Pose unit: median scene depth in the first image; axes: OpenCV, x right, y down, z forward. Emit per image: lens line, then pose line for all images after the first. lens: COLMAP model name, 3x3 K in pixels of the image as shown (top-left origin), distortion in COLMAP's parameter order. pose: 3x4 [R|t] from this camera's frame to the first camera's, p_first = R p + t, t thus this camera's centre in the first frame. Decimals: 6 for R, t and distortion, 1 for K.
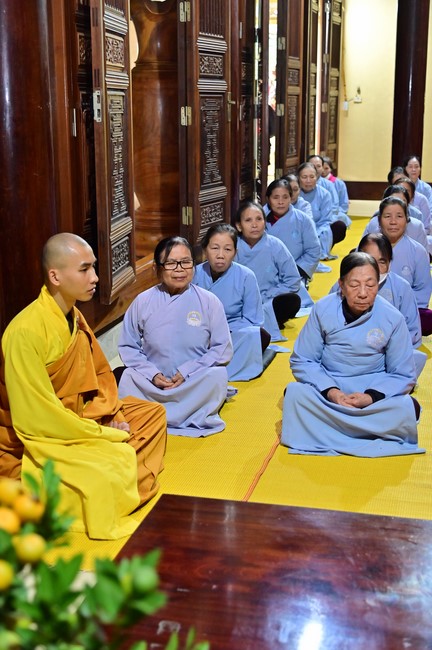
lens RADIAL K [[936.5, 0, 216.0], [0, 936.5, 325.0], [0, 0, 1]] dist [-0.003018, -0.022343]
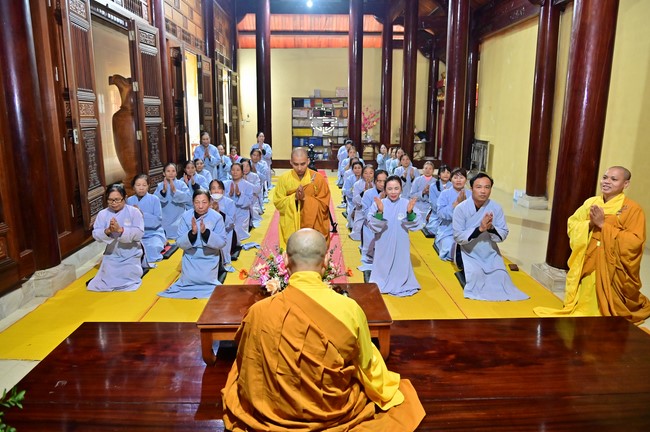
lens RADIAL K [[446.9, 0, 325.0], [0, 446.9, 216.0], [0, 0, 1]] dist [-0.034084, 0.004126]
pose [[0.963502, -0.049026, 0.263175, 0.152296], [0.052336, 0.998614, -0.005579, -0.022672], [-0.262536, 0.019149, 0.964732, -0.104803]]
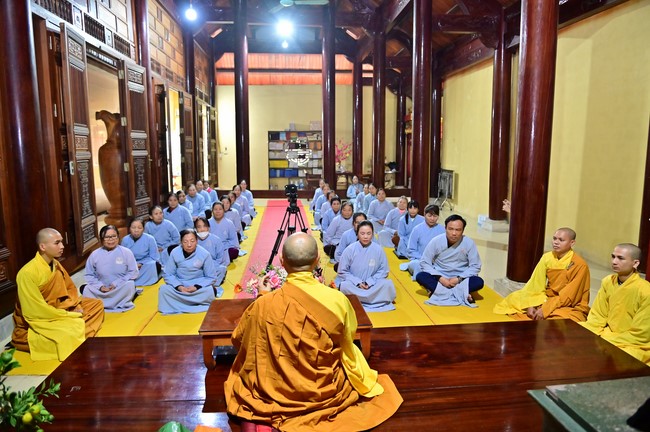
lens RADIAL K [[439.6, 0, 325.0], [0, 439.6, 216.0], [0, 0, 1]] dist [-0.039373, -0.001139]
pose [[0.945448, -0.044702, 0.322691, 0.113864], [0.070759, 0.995071, -0.069470, -0.005035], [-0.317995, 0.088514, 0.943951, -0.172080]]
